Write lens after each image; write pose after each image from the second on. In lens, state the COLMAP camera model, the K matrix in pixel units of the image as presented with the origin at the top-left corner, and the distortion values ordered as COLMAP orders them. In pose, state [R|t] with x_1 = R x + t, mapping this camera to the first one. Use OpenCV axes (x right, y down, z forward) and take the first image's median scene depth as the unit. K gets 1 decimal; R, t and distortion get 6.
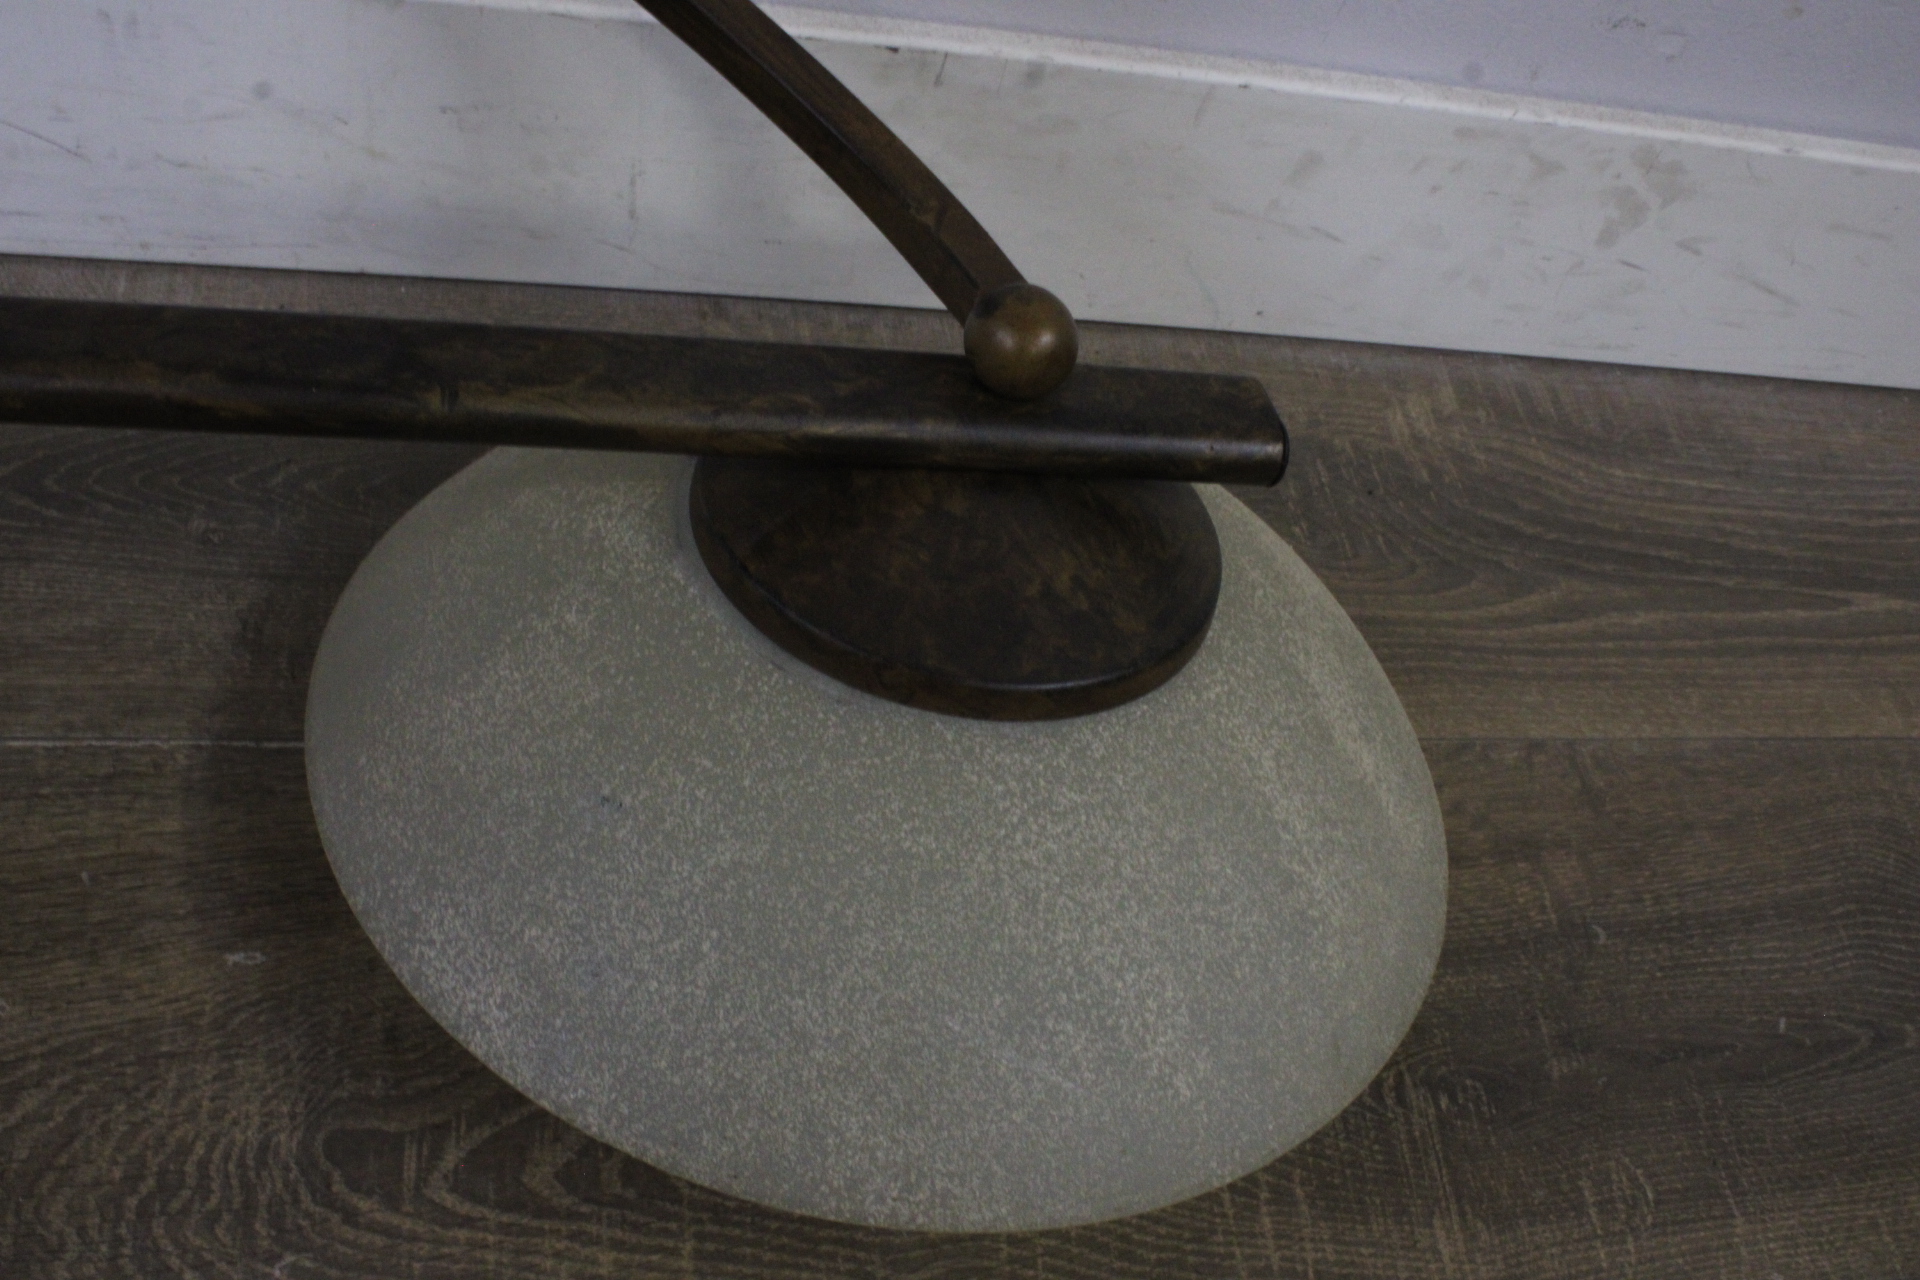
lens RADIAL K [[1855.0, 0, 972.4], [0, 1855.0, 650.3], [0, 0, 1]] dist [-0.081128, 0.000000]
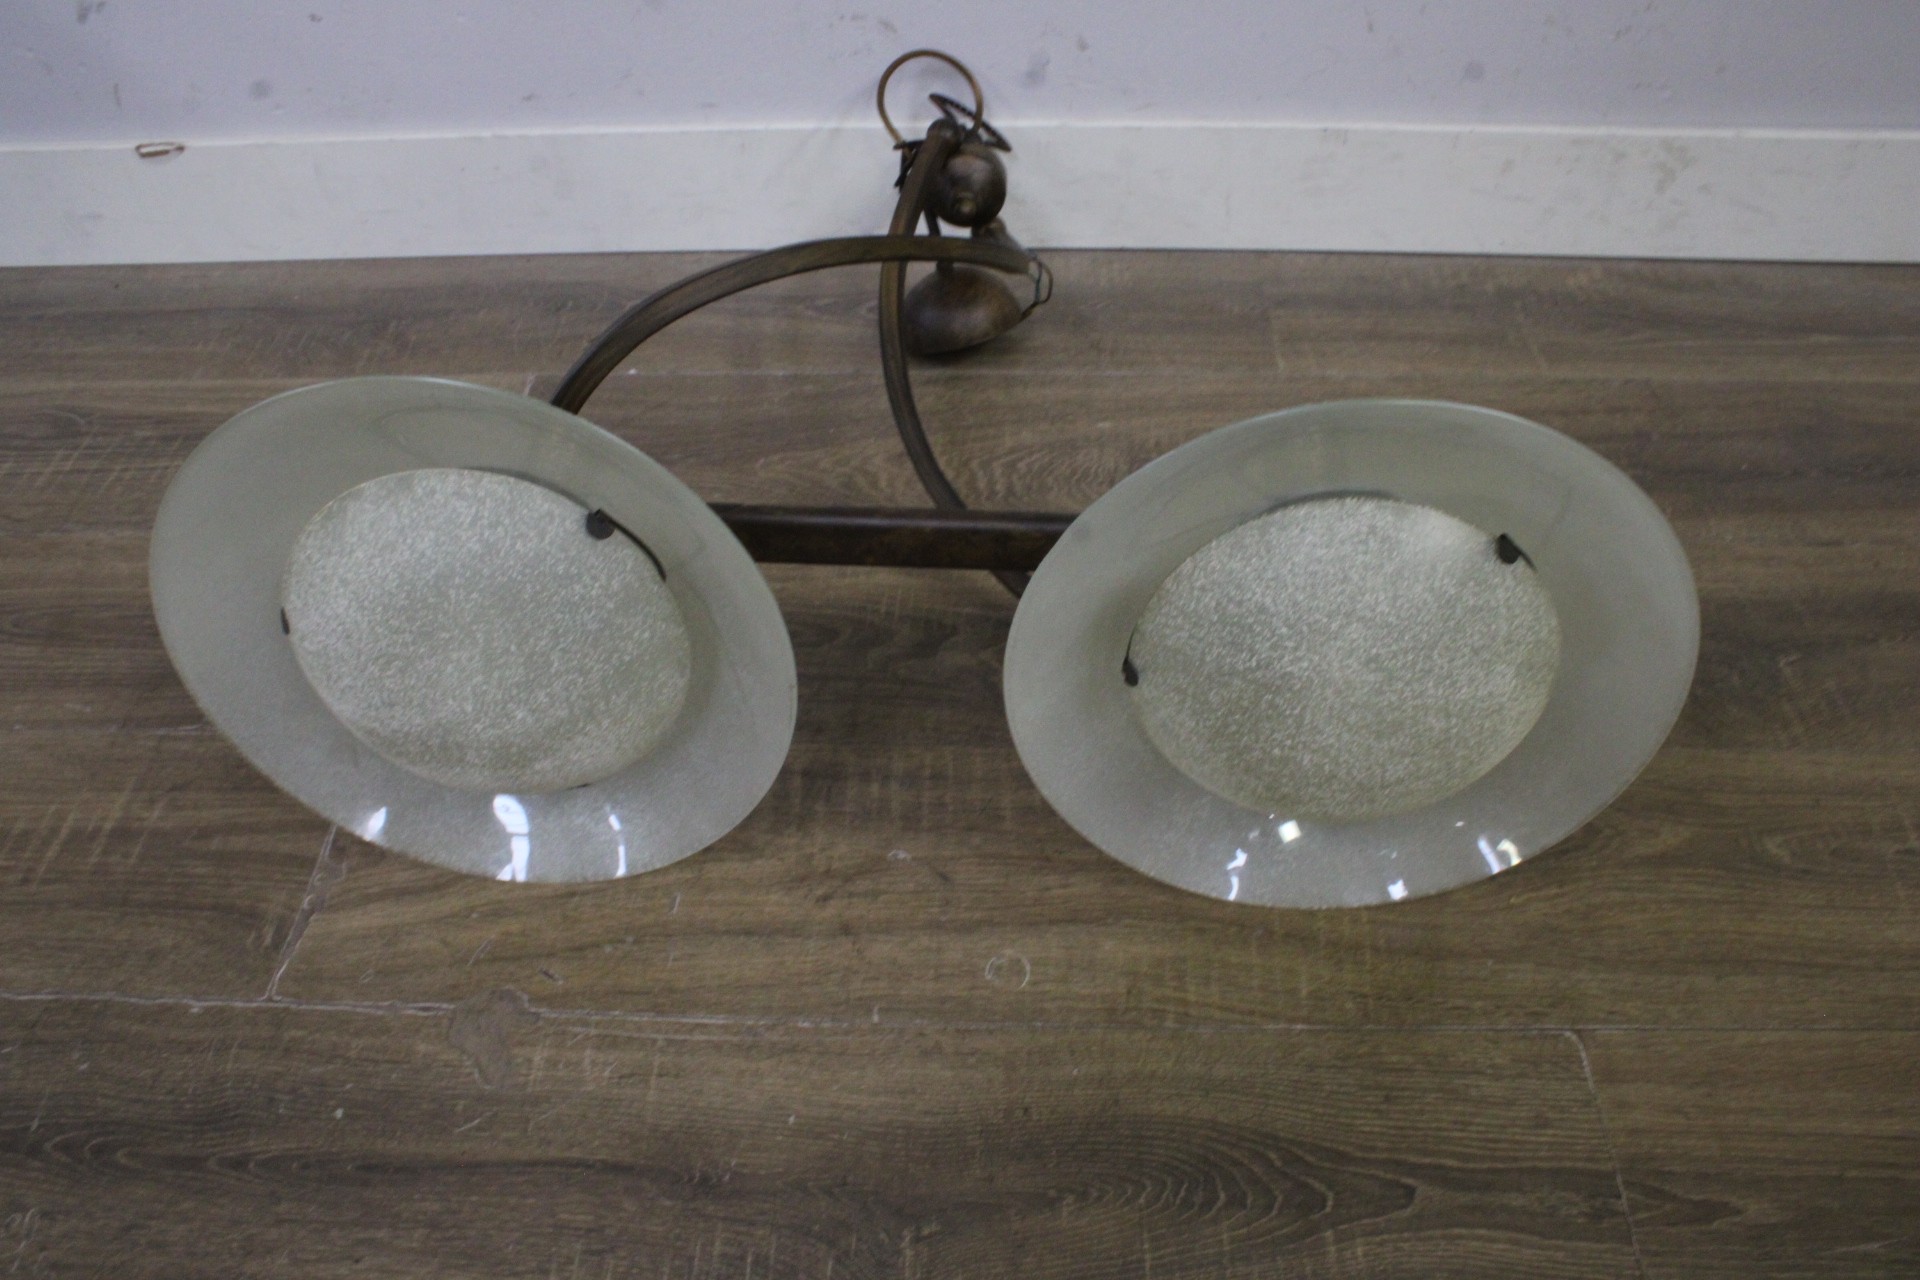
lens RADIAL K [[1555.0, 0, 967.9], [0, 1555.0, 657.6], [0, 0, 1]] dist [-0.159992, 0.117590]
pose [[0.946432, -0.059788, -0.317321, 0.117809], [-0.003365, 0.980830, -0.194839, 0.847736], [0.322887, 0.185469, 0.928087, -1.039594]]
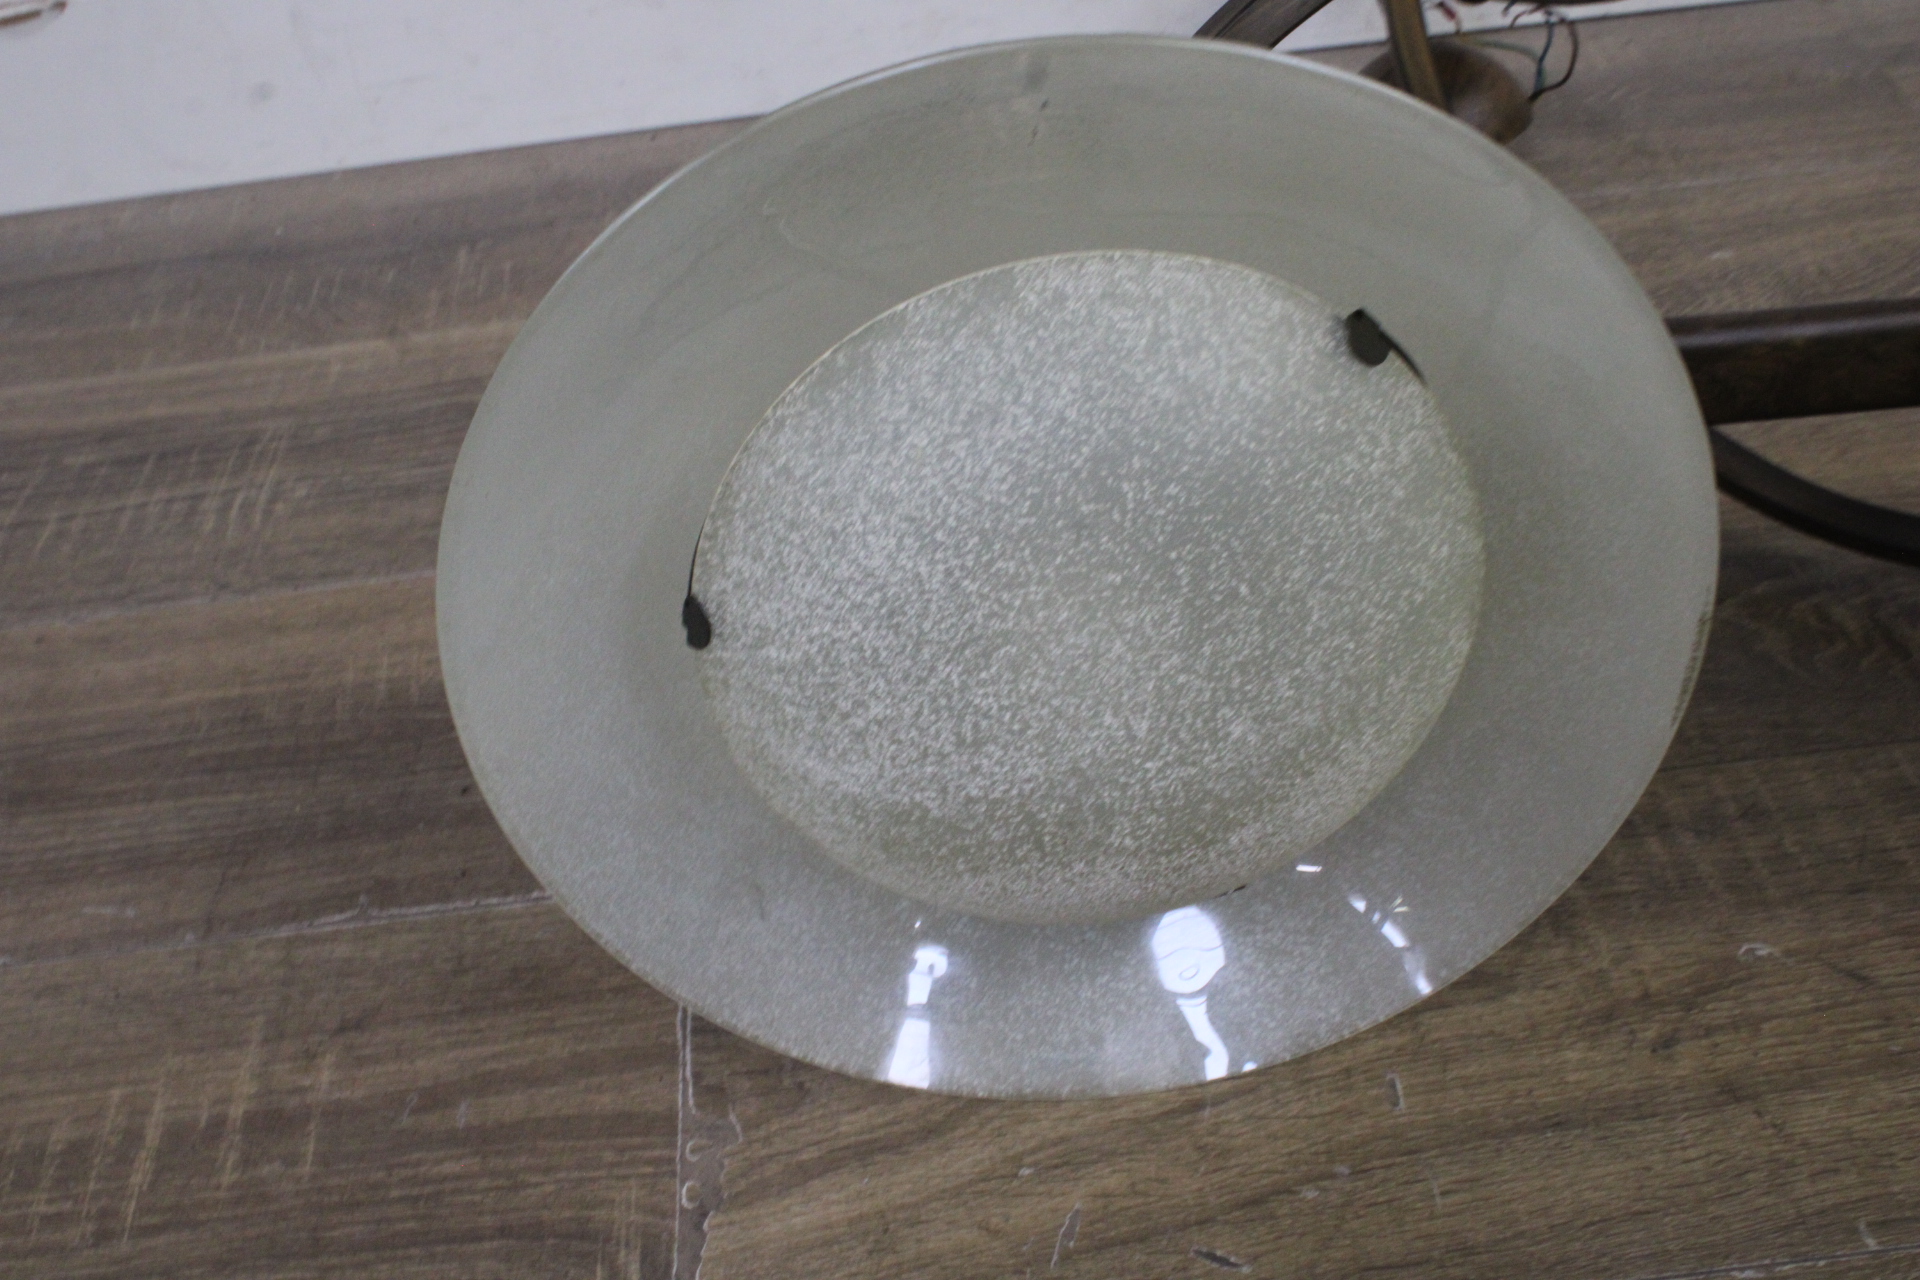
lens RADIAL K [[2144.6, 0, 969.6], [0, 2144.6, 673.4], [0, 0, 1]] dist [-0.070922, 0.000000]
pose [[0.938516, -0.202911, -0.279311, -0.502228], [0.126264, 0.954736, -0.269327, 0.853960], [0.321318, 0.217501, 0.921655, -0.839850]]
